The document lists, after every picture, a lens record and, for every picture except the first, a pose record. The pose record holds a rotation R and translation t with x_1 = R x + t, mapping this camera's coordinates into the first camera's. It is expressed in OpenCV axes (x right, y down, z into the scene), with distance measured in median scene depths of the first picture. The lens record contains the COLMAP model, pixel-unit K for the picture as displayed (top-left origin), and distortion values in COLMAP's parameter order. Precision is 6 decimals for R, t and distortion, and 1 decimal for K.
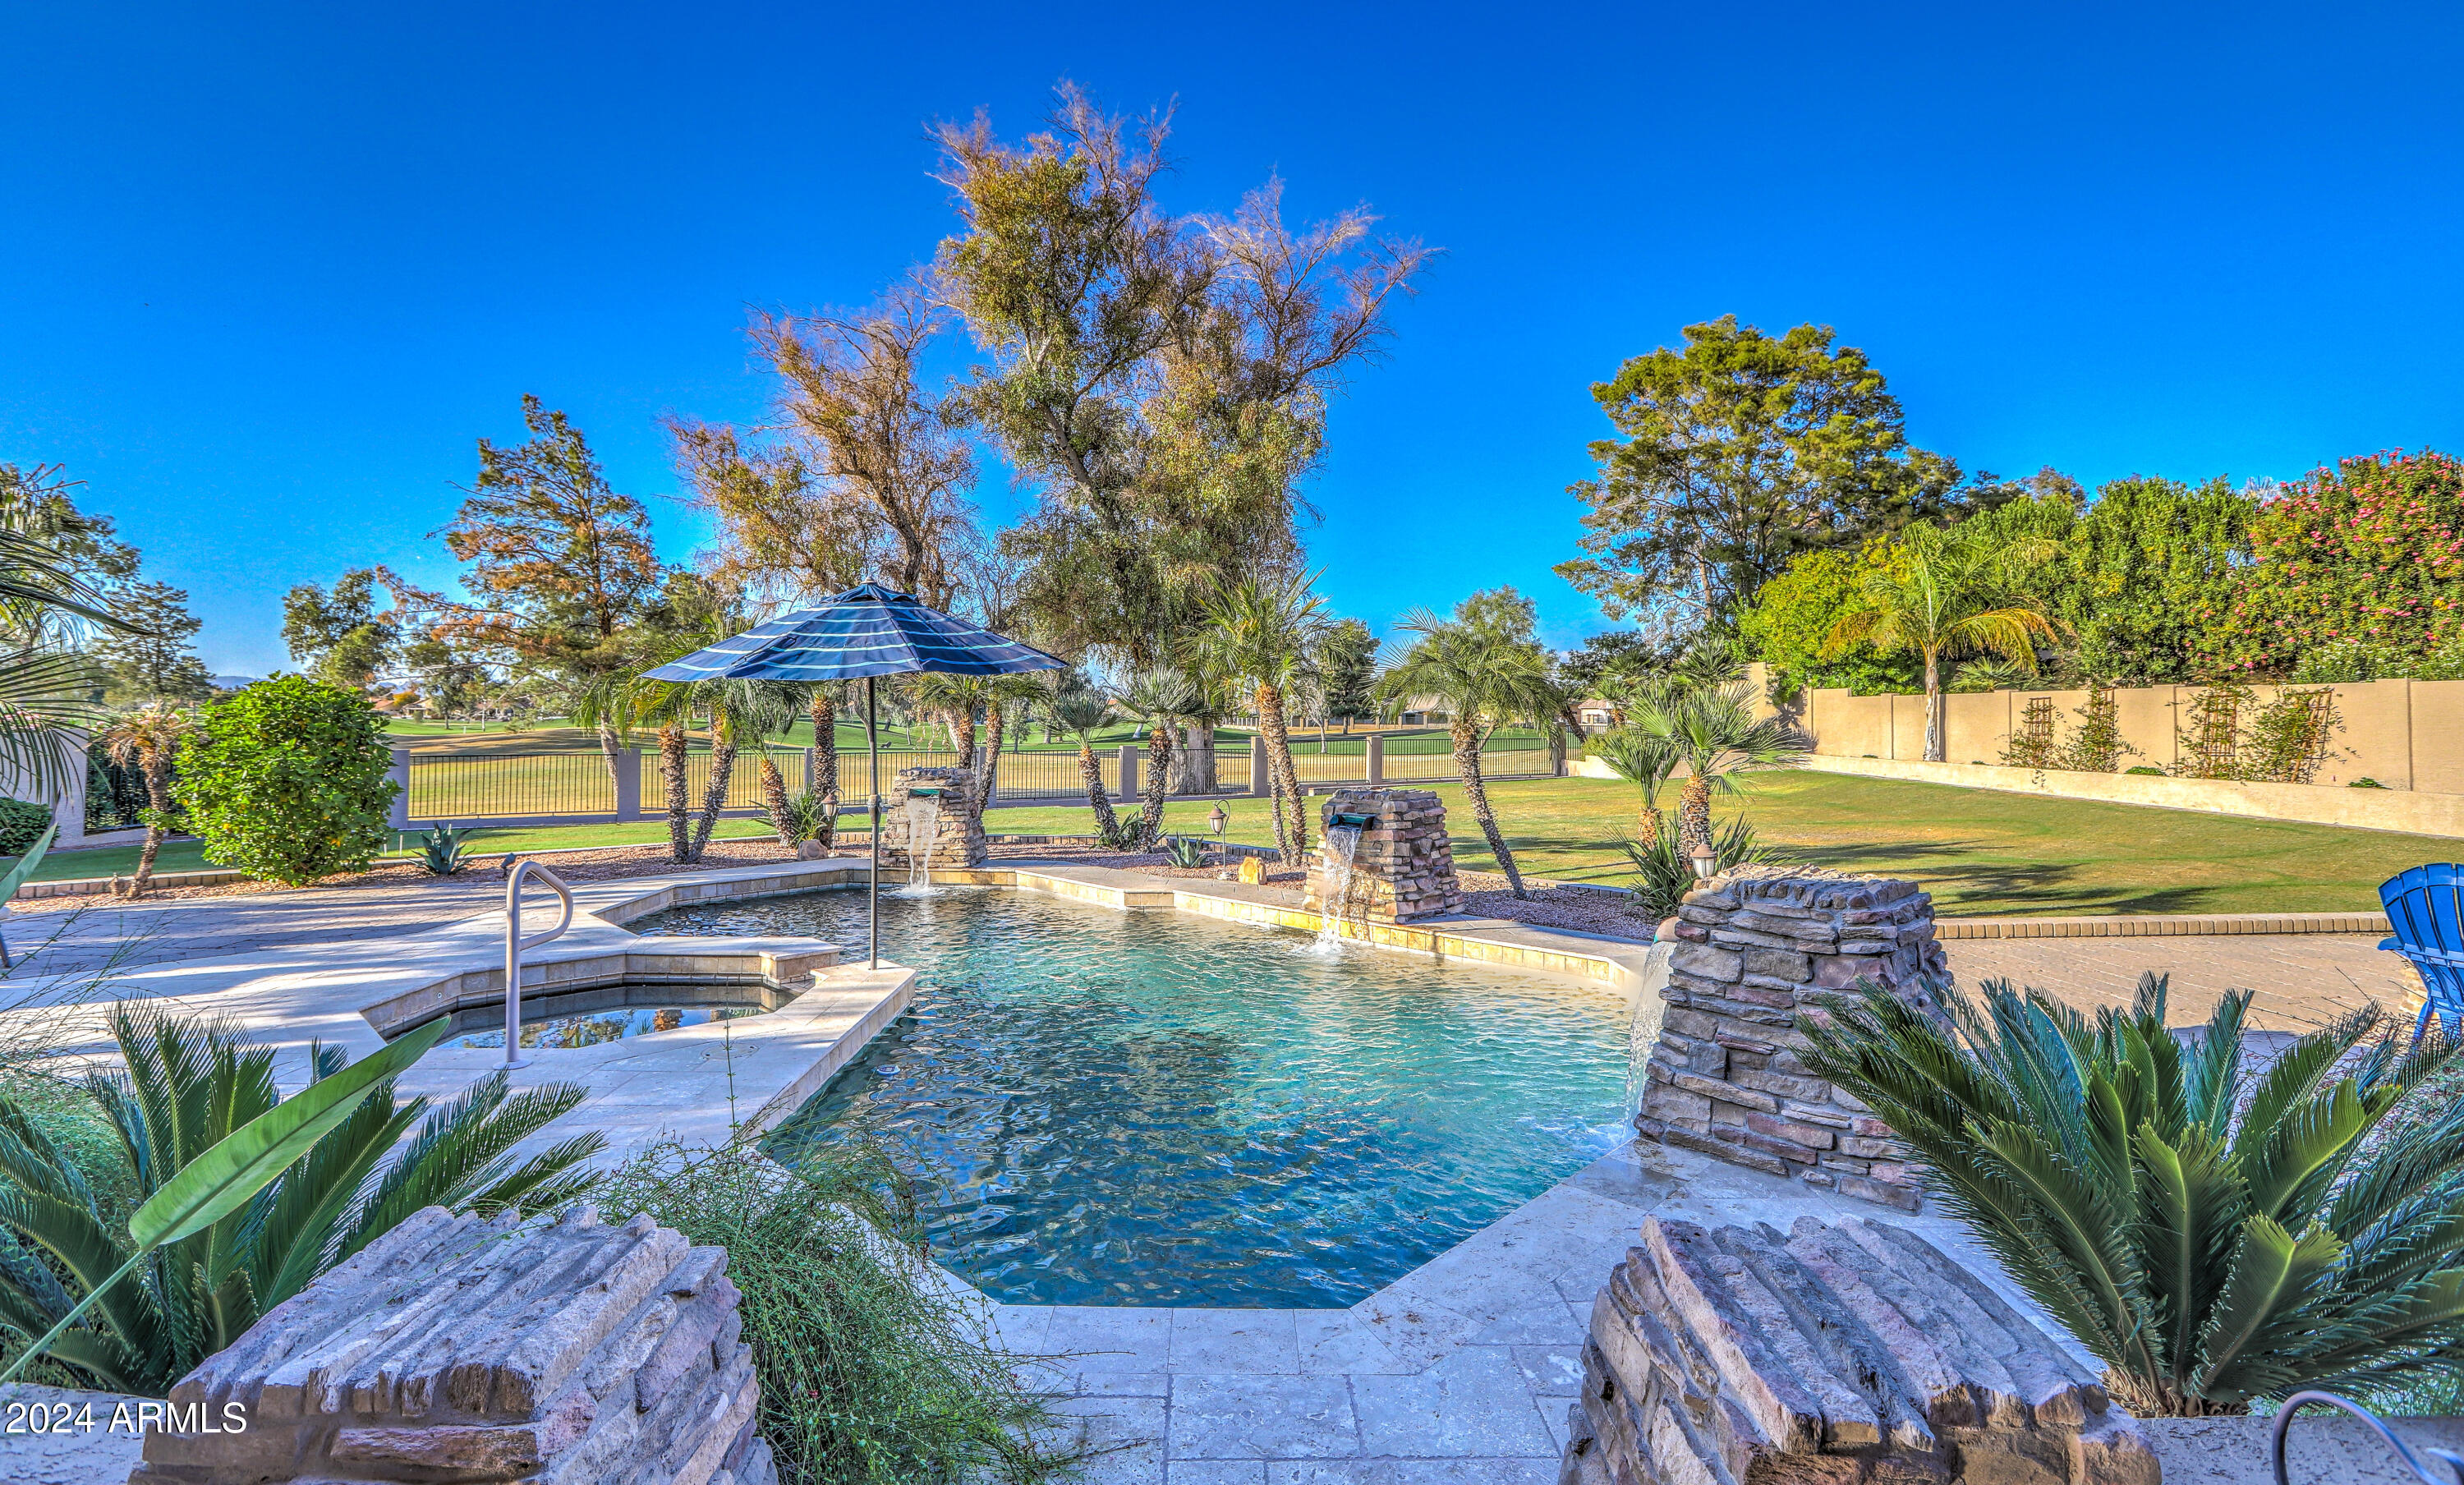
lens RADIAL K [[1140.1, 0, 1206.1], [0, 1140.1, 671.4], [0, 0, 1]] dist [-0.041398, 0.011422]
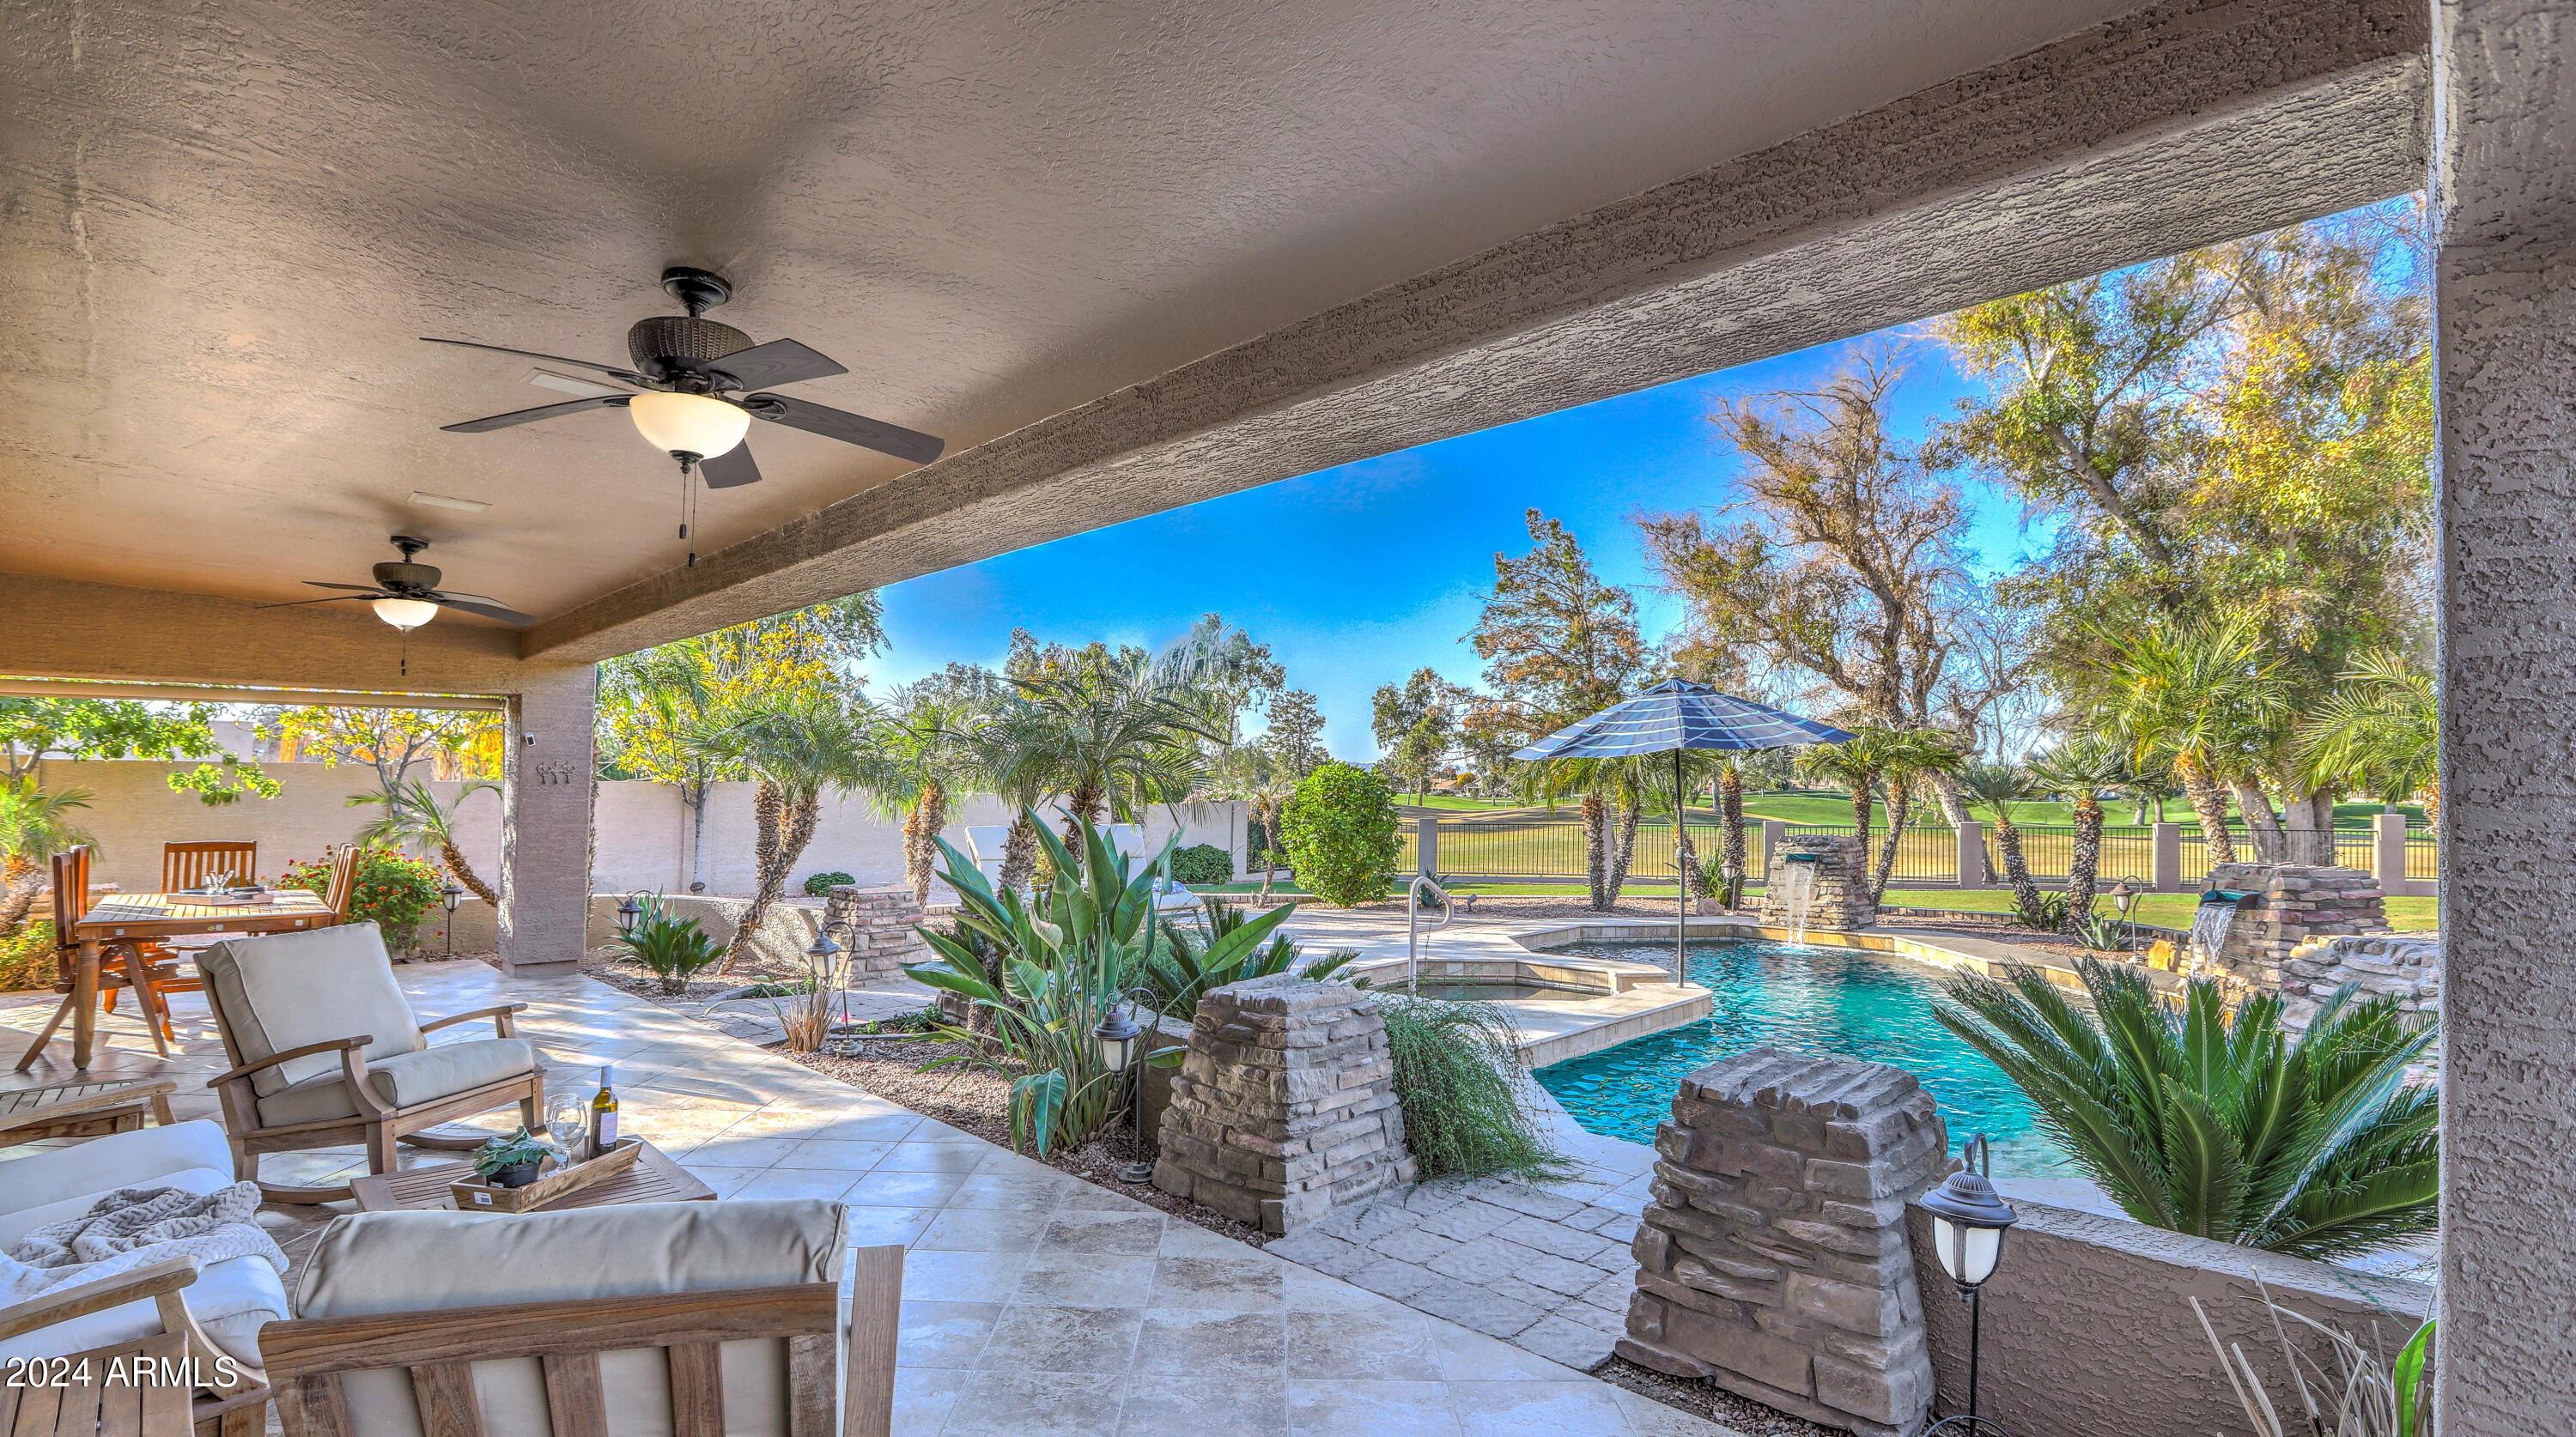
lens RADIAL K [[1210.7, 0, 1264.0], [0, 1210.7, 731.6], [0, 0, 1]] dist [-0.024231, 0.002063]
pose [[0.702183, -0.038442, -0.710958, 0.077900], [0.030484, 0.999249, -0.023923, -0.000309], [0.711343, -0.004874, 0.702828, -0.060412]]
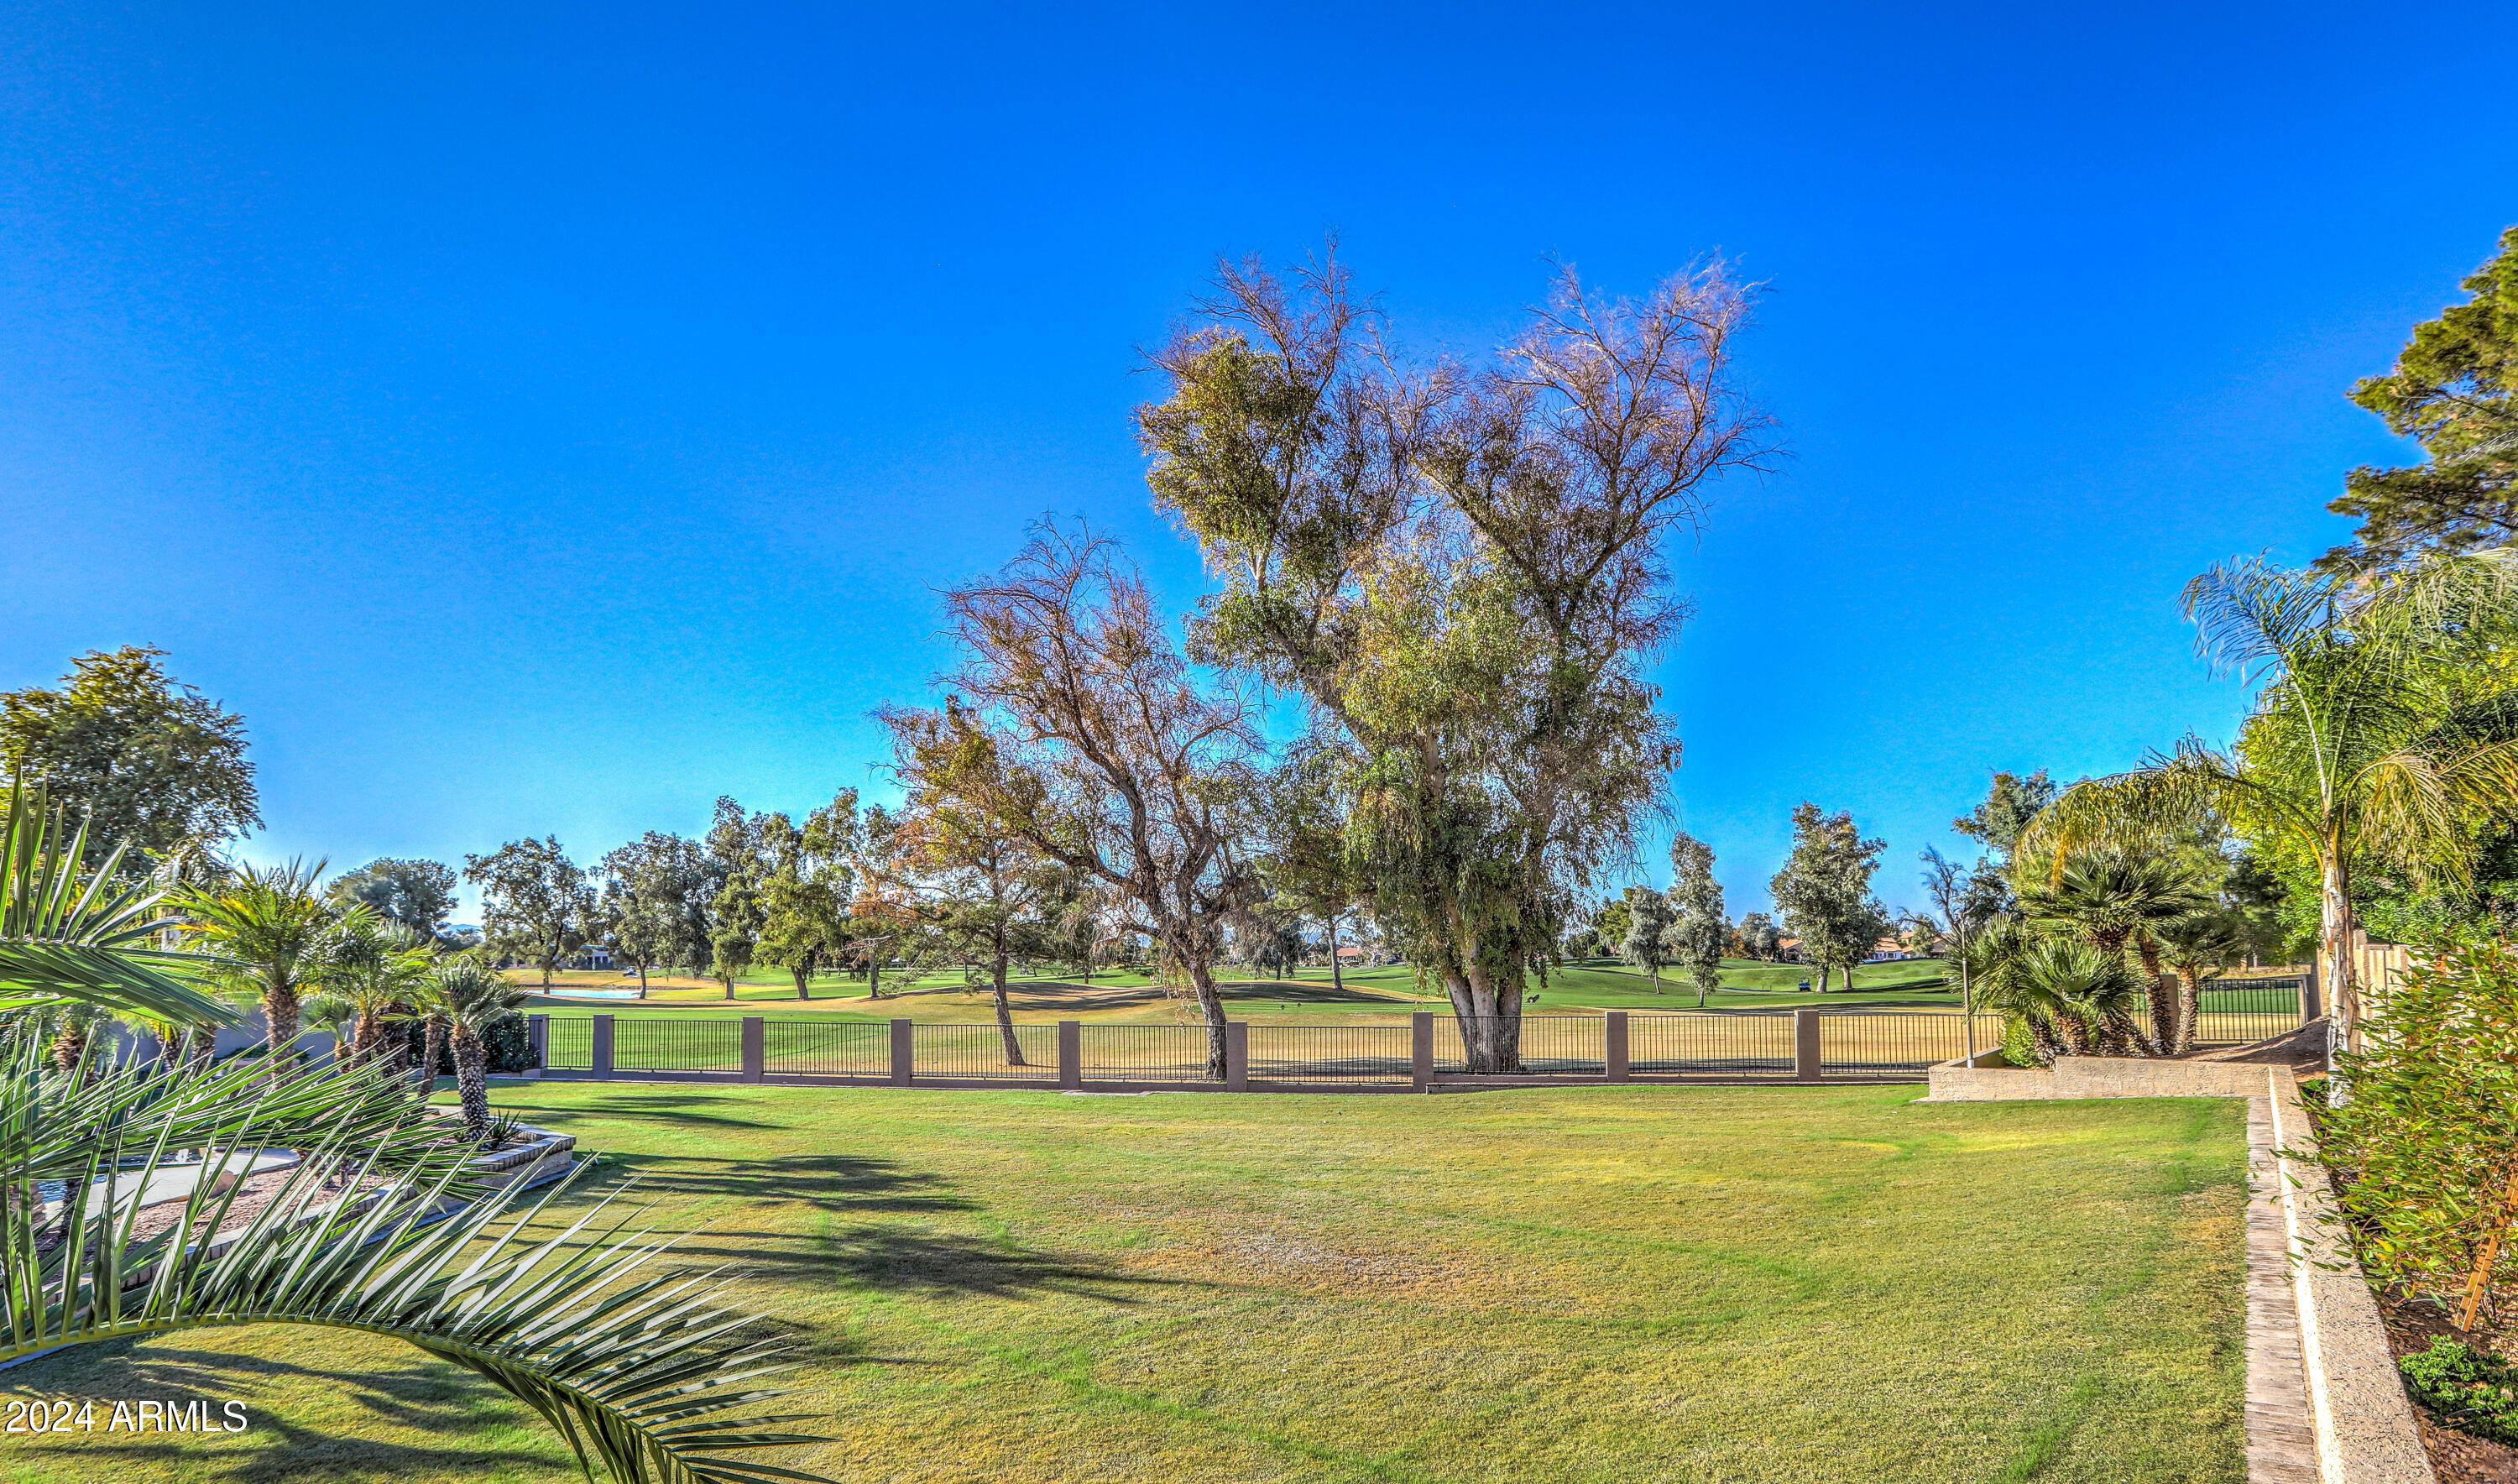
lens RADIAL K [[1268.5, 0, 1281.7], [0, 1268.5, 885.7], [0, 0, 1]] dist [-0.031444, -0.000206]
pose [[0.758767, -0.045812, -0.649749, 0.521425], [0.036157, 0.998948, -0.028210, -0.006307], [0.650357, -0.002088, 0.759626, 0.282443]]
